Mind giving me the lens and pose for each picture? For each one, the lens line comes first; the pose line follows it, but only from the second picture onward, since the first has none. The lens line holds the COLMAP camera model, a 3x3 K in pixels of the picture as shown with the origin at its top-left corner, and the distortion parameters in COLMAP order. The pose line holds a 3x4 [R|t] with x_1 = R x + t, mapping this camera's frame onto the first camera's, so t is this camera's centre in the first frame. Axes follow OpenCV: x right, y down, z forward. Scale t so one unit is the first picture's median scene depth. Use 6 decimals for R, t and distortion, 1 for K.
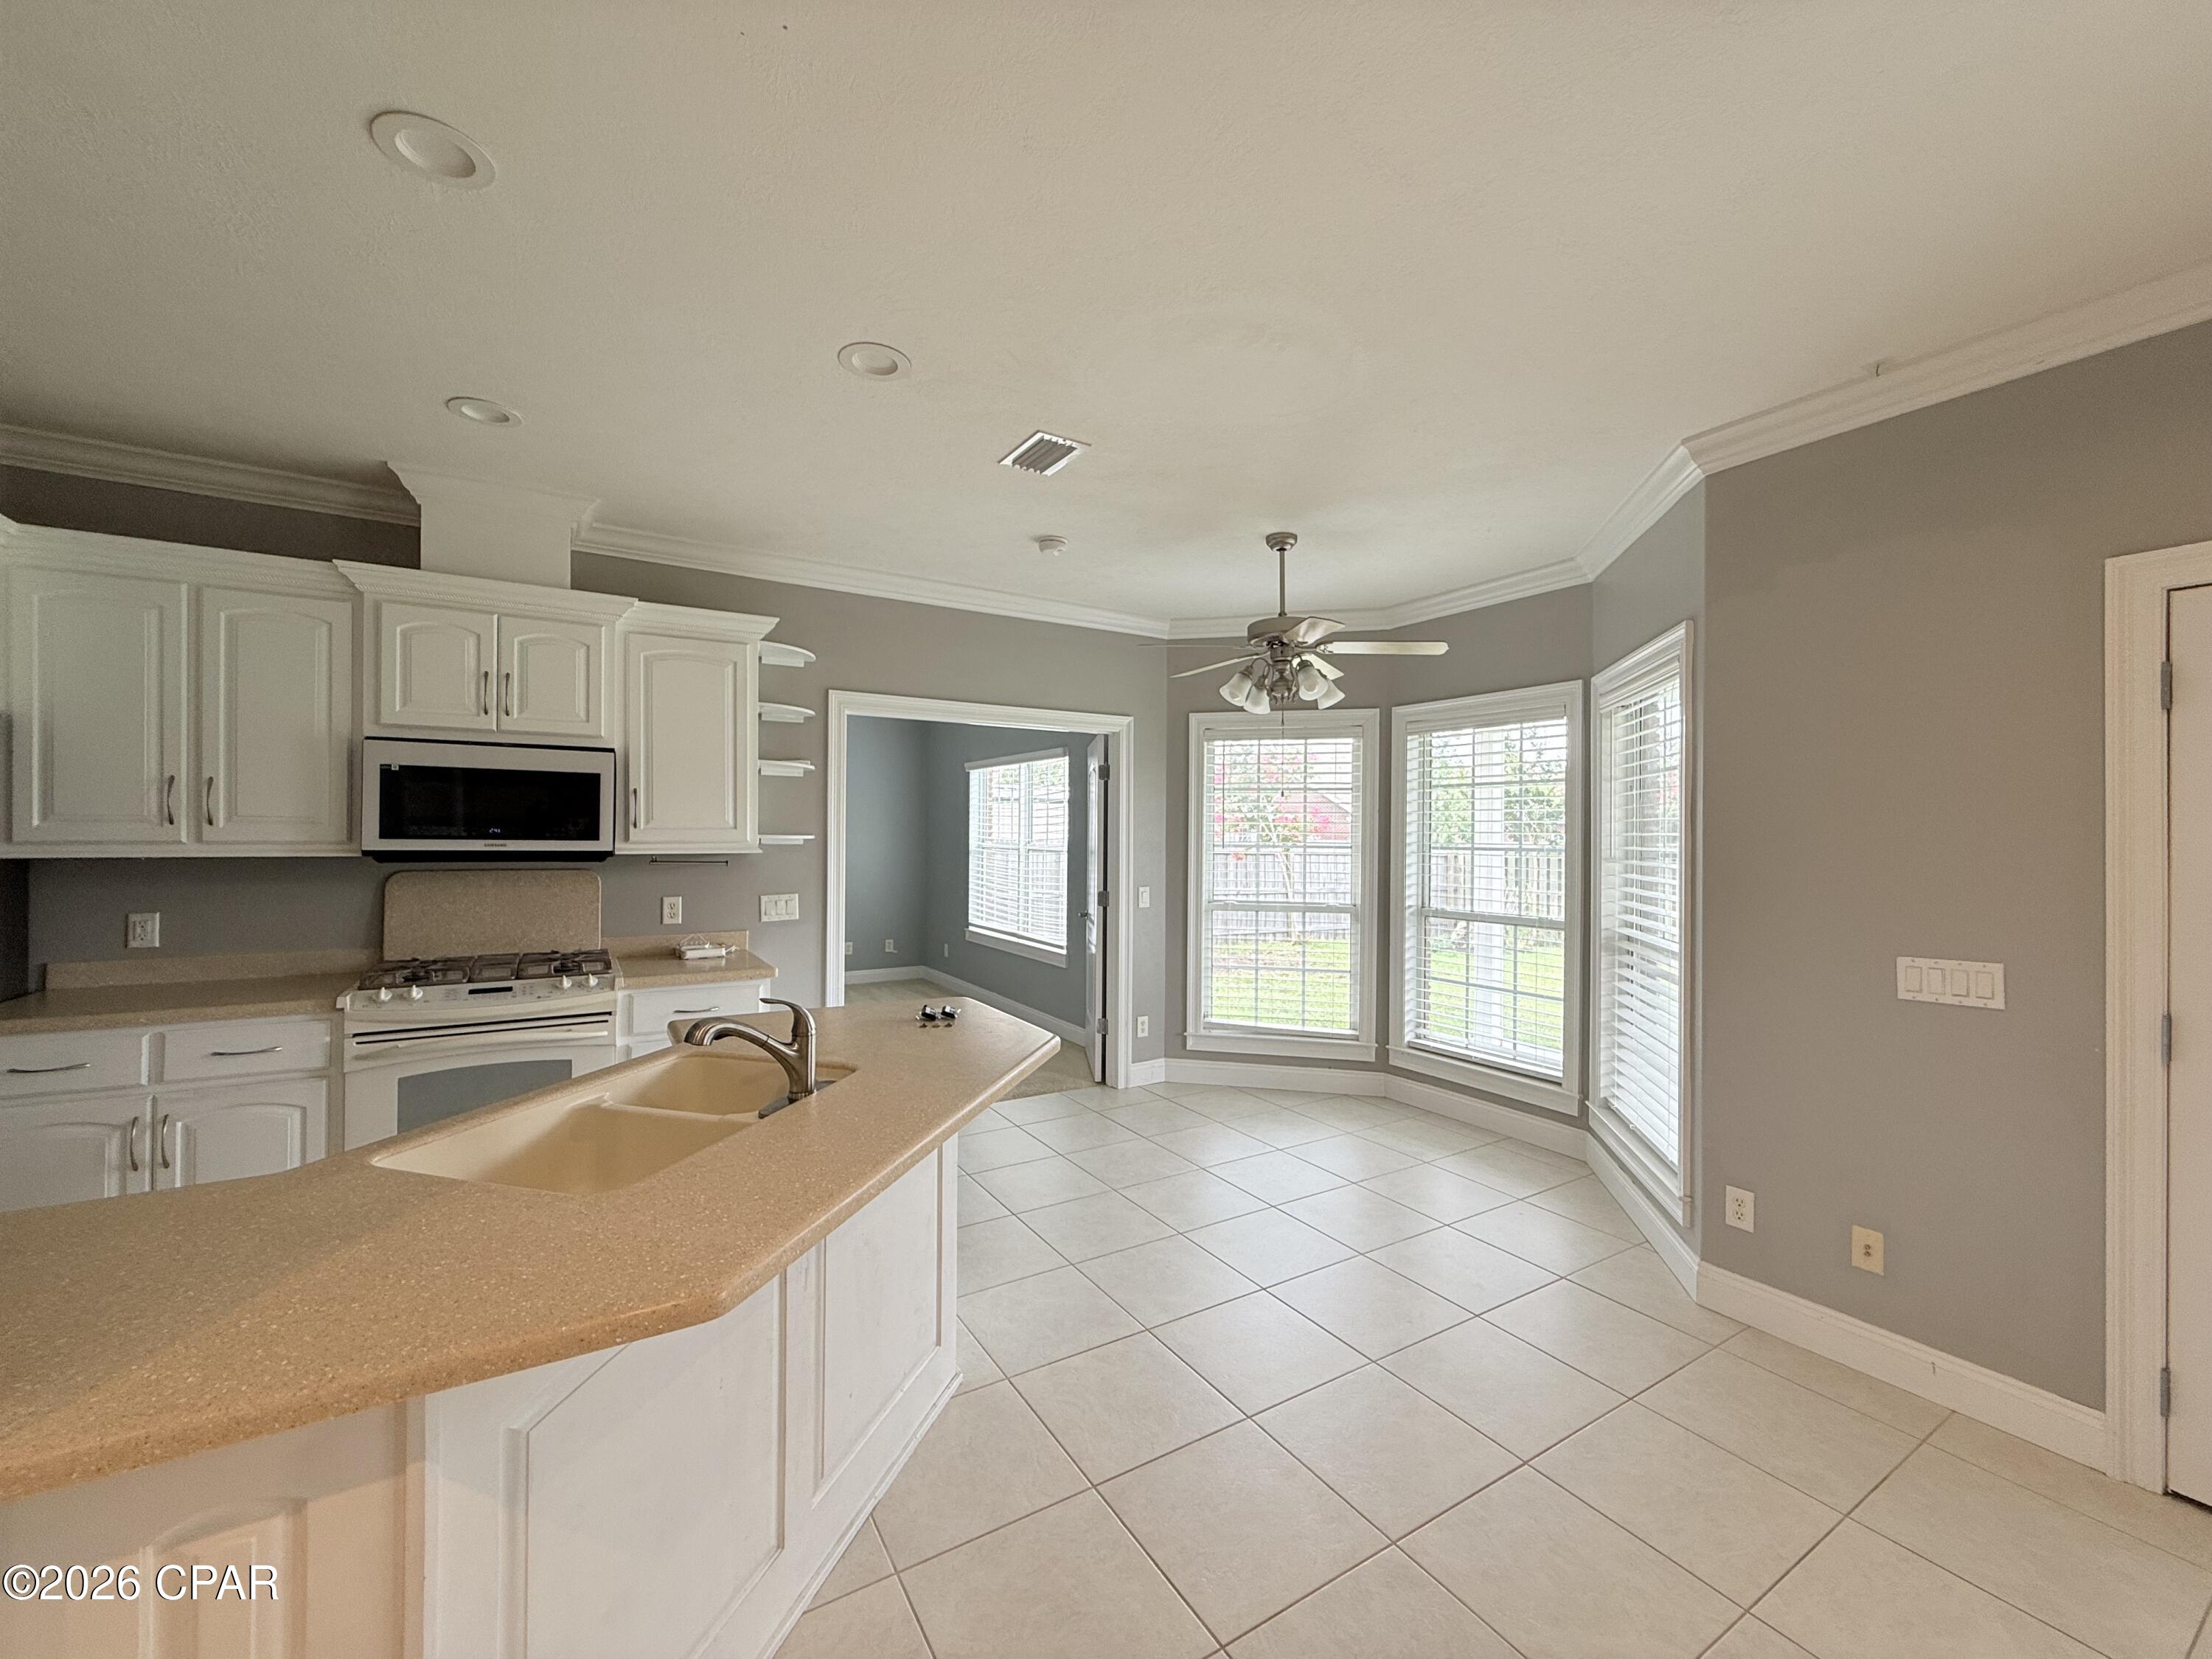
lens RADIAL K [[882.5, 0, 1104.5], [0, 882.5, 832.3], [0, 0, 1]] dist [0.000423, 0.000270]
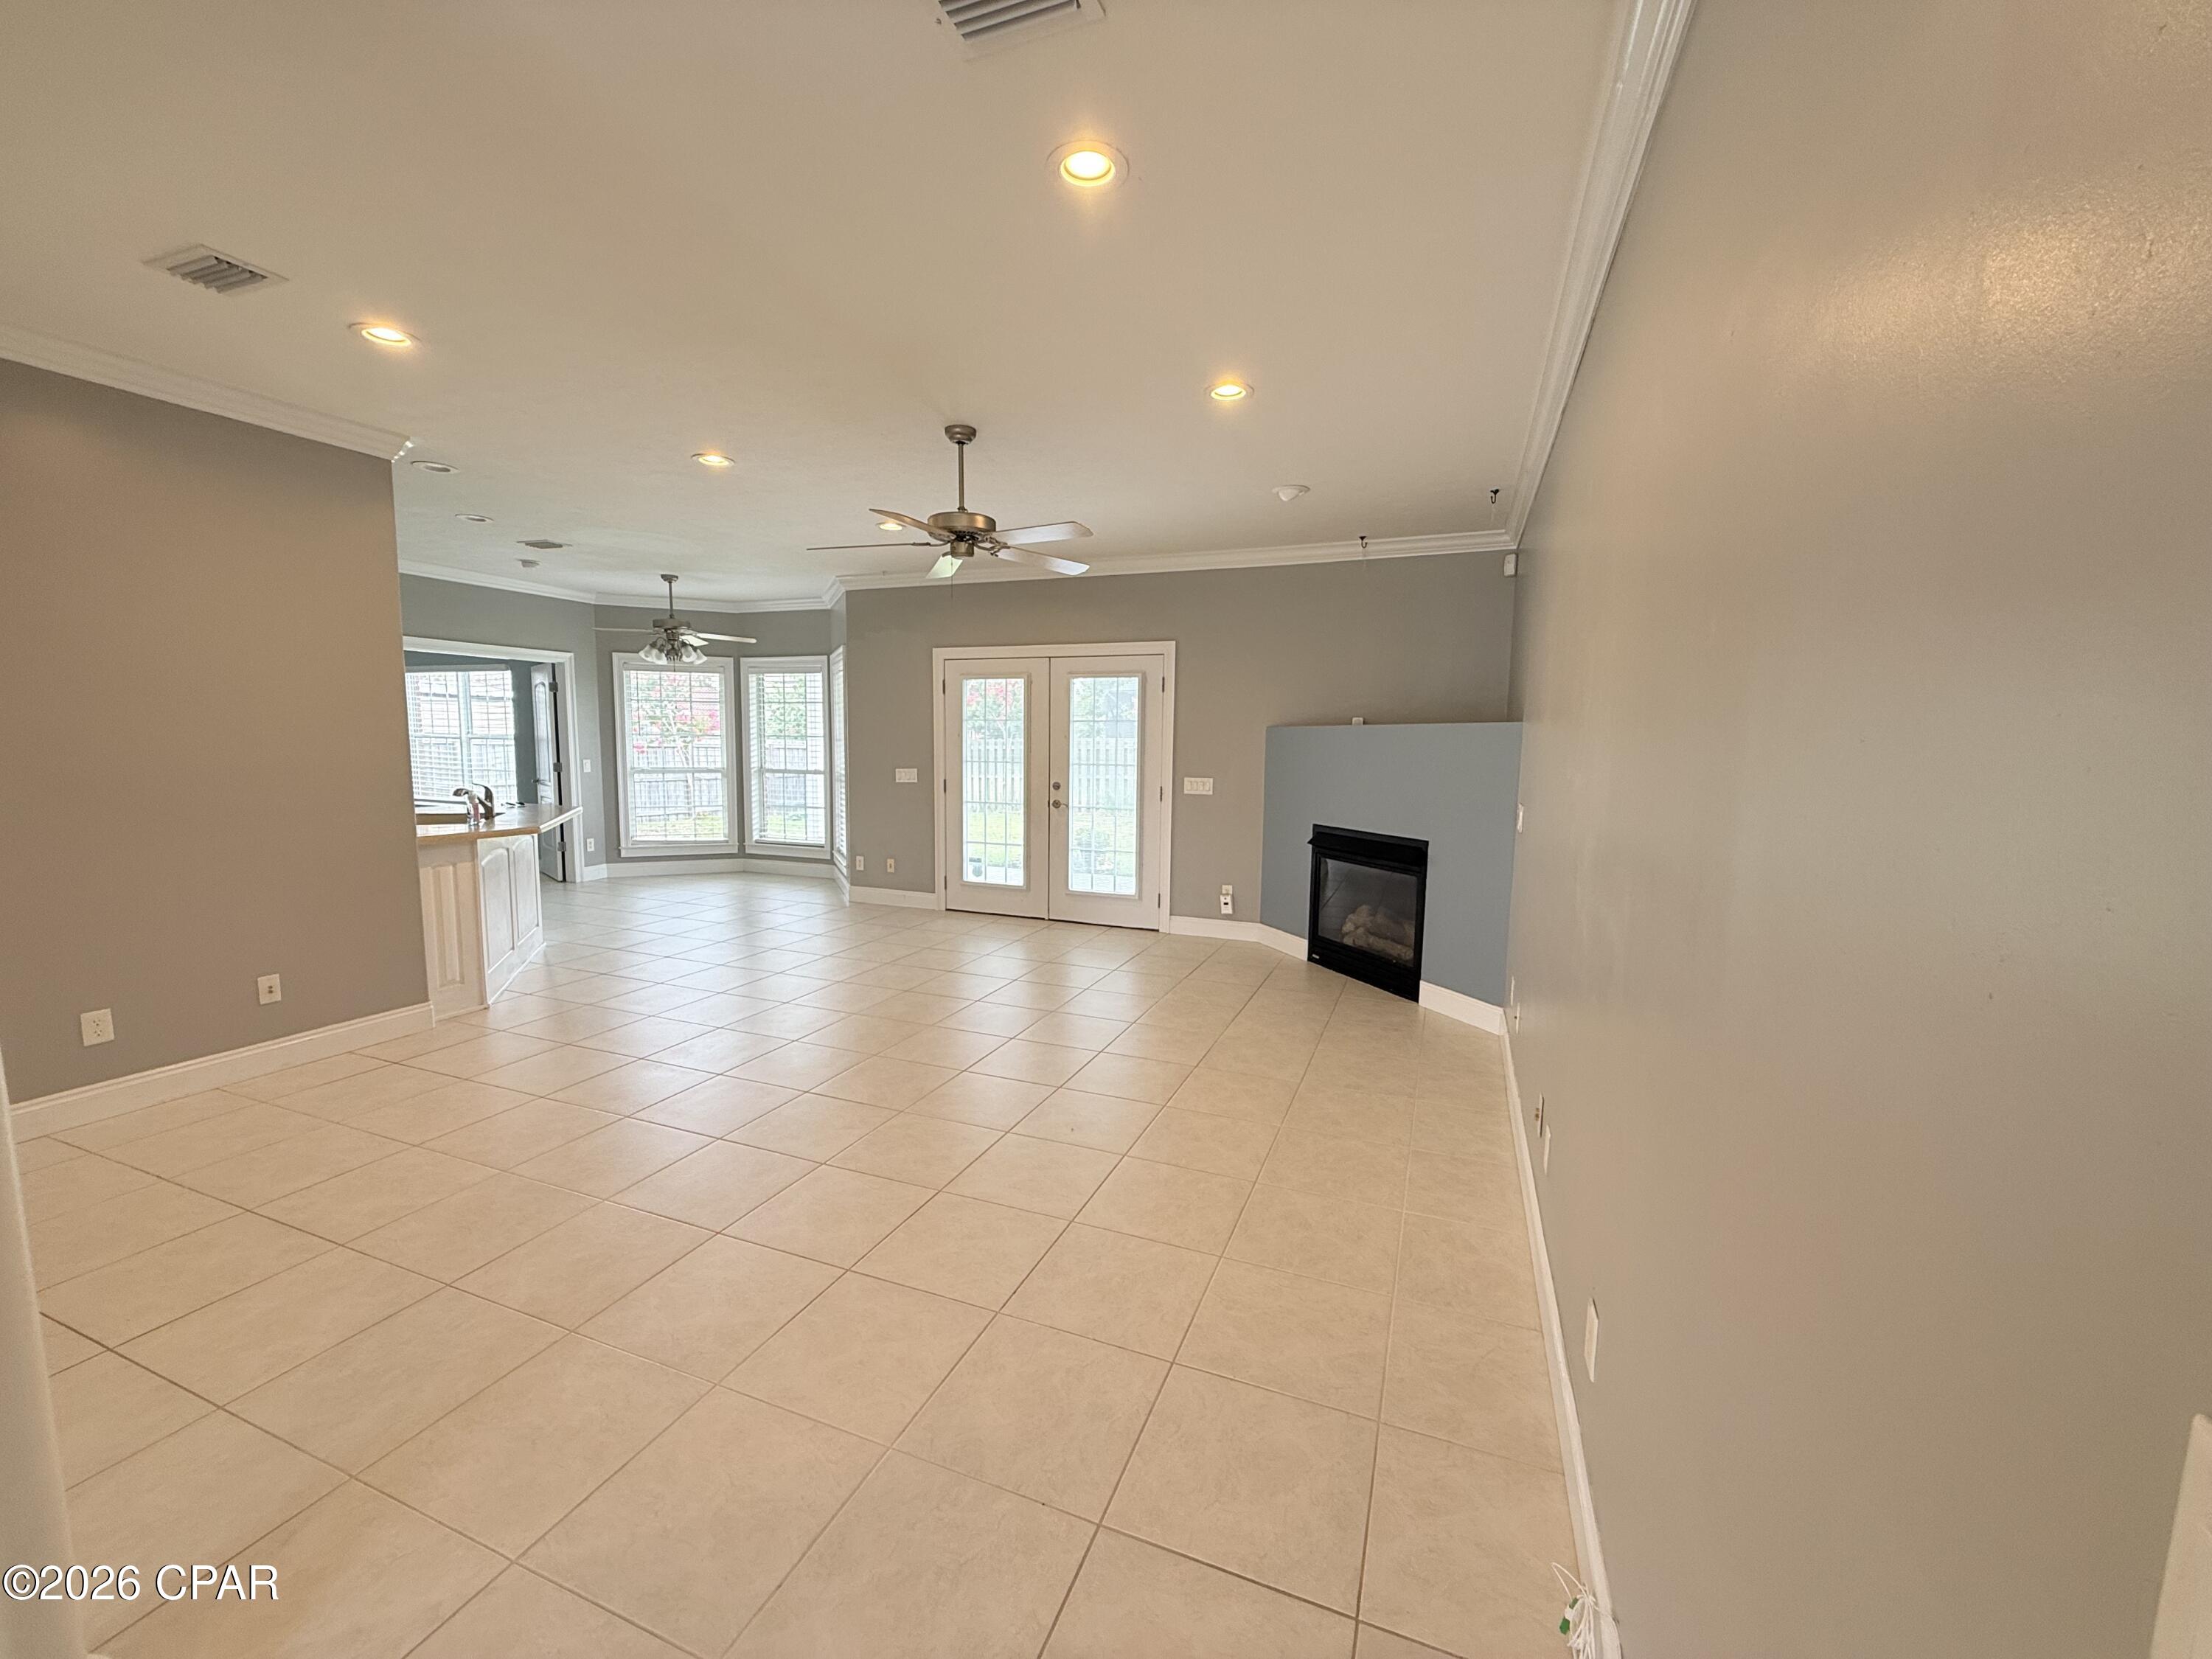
lens RADIAL K [[882.5, 0, 1101.1], [0, 882.5, 831.2], [0, 0, 1]] dist [0.000423, 0.000270]
pose [[0.803412, -0.059127, 0.592480, -0.210005], [-0.008829, 0.993765, 0.111146, 0.005406], [-0.595358, -0.094527, 0.797881, -1.112345]]
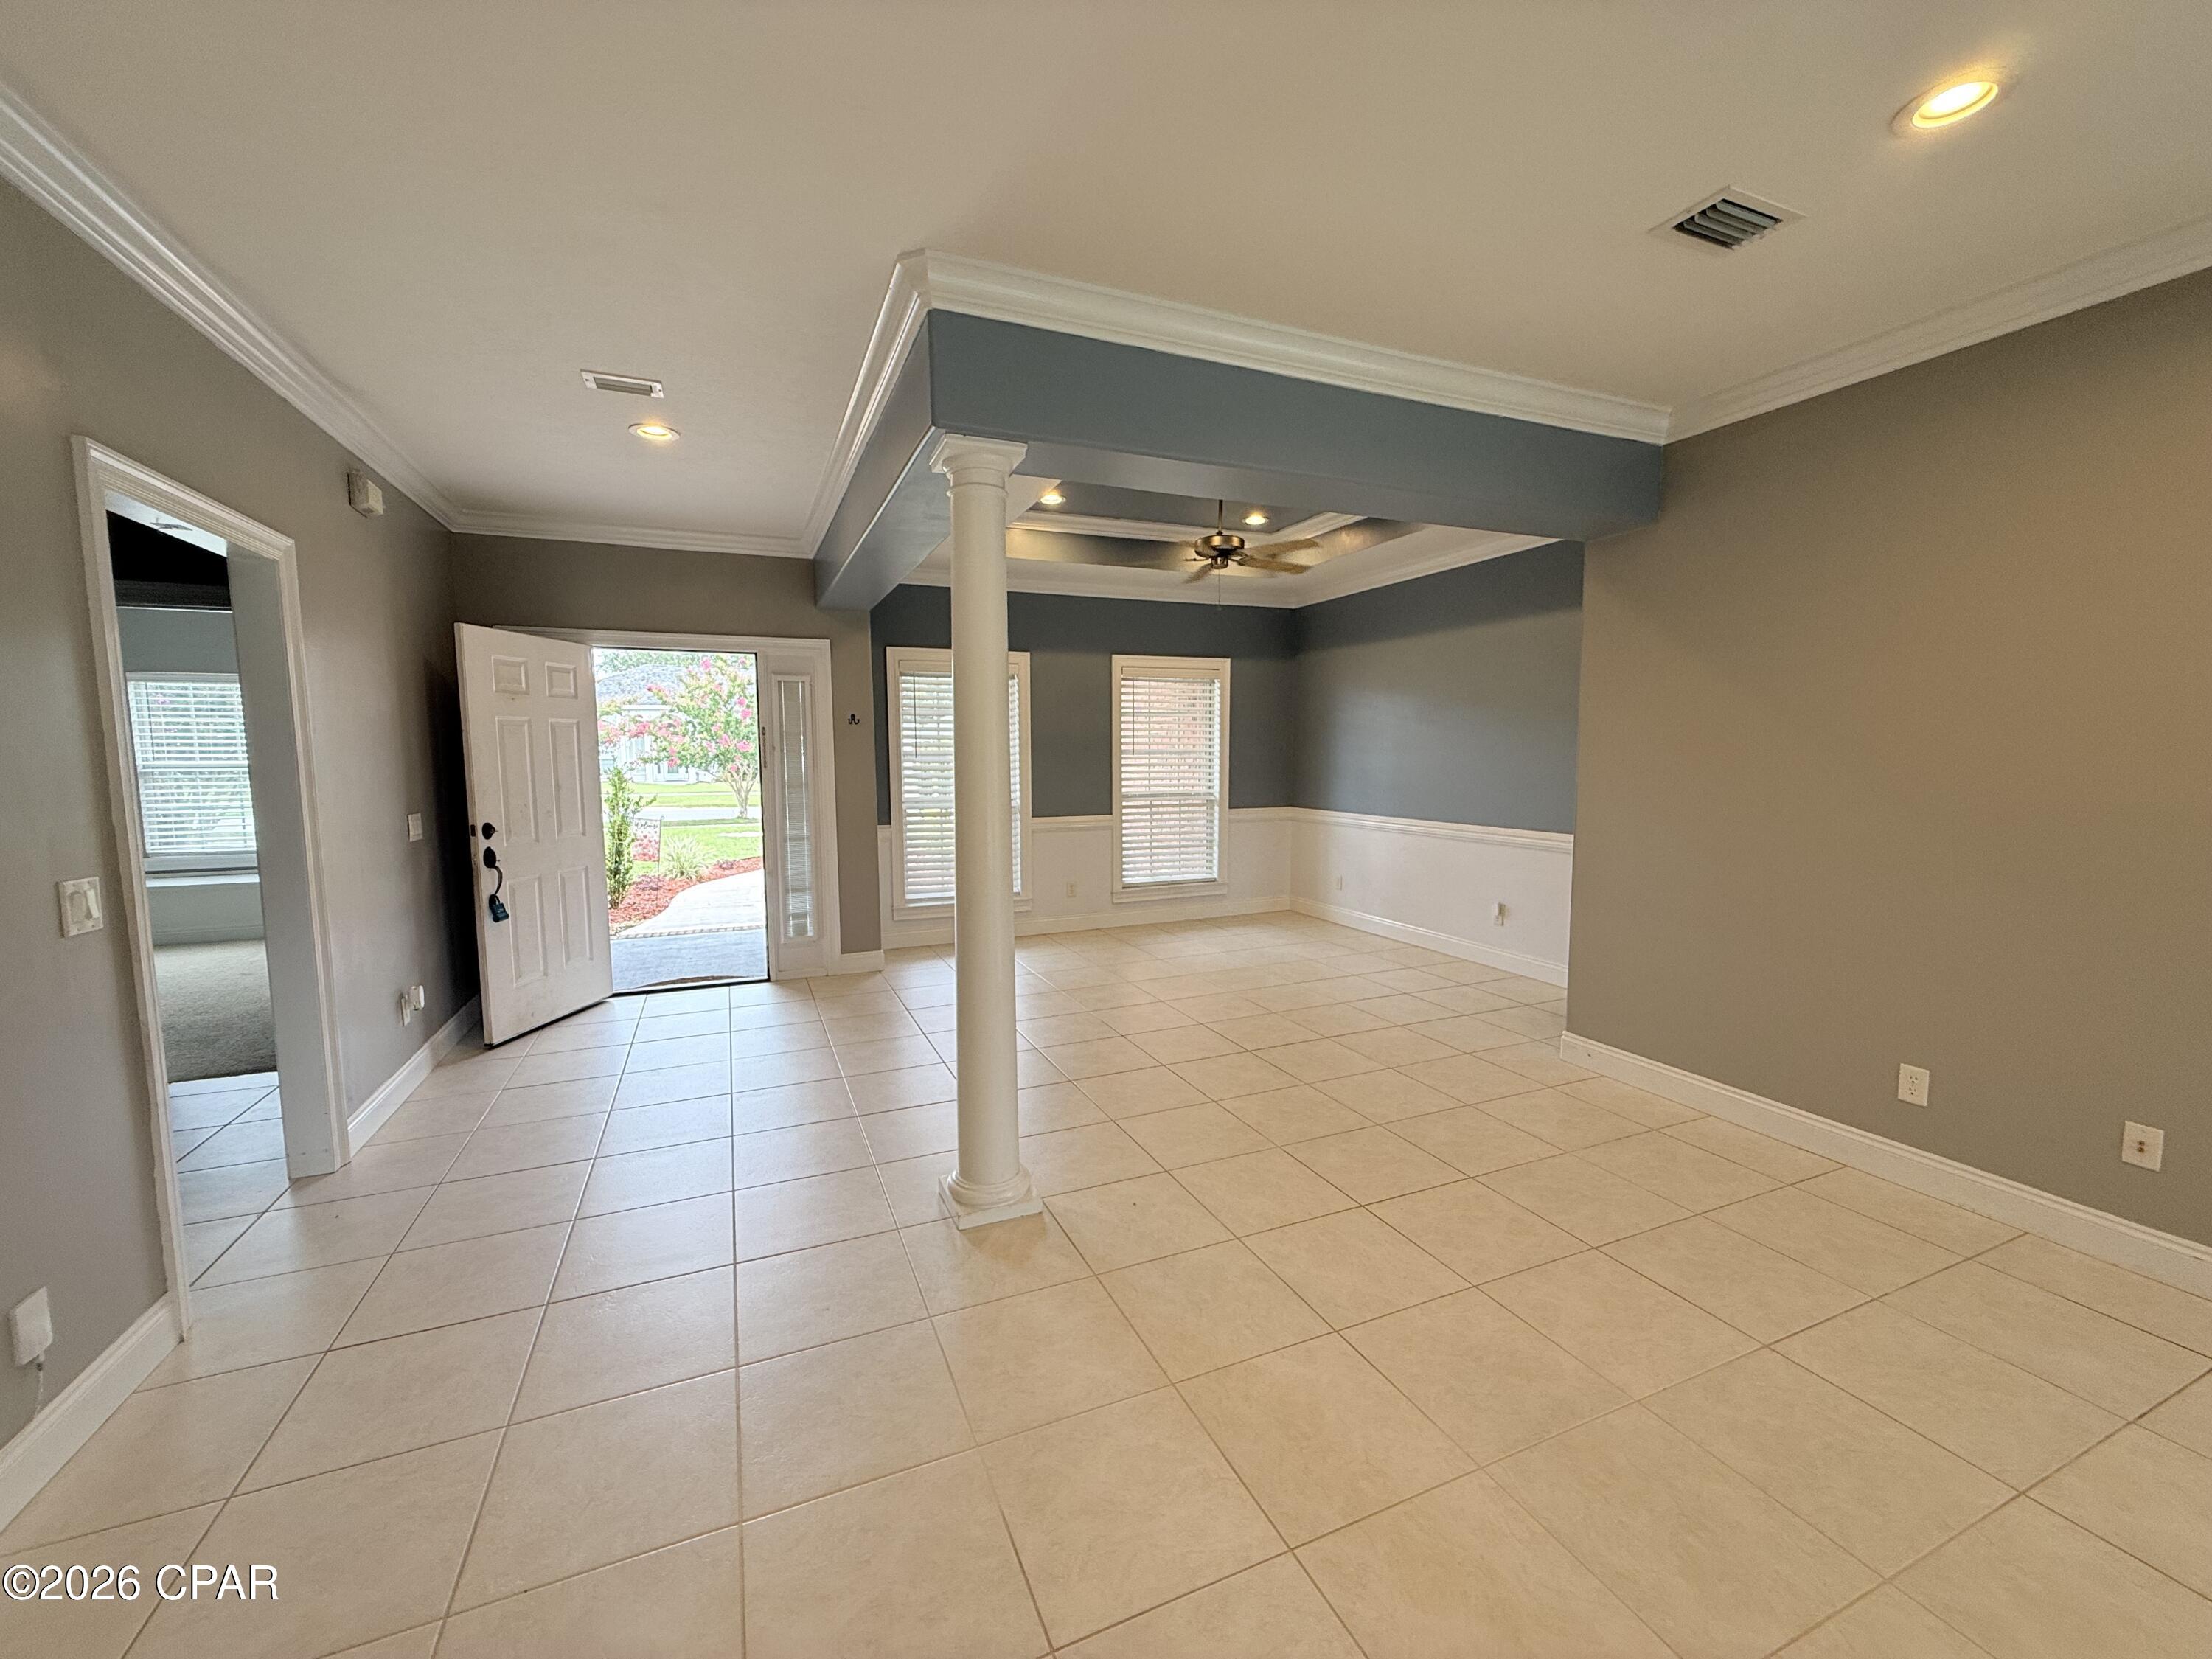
lens RADIAL K [[882.5, 0, 1100.7], [0, 882.5, 827.2], [0, 0, 1]] dist [0.000423, 0.000270]
pose [[-0.150494, 0.079929, -0.985374, 0.301877], [0.007458, 0.996790, 0.079716, 0.009073], [0.988583, 0.004647, -0.150607, -0.501443]]
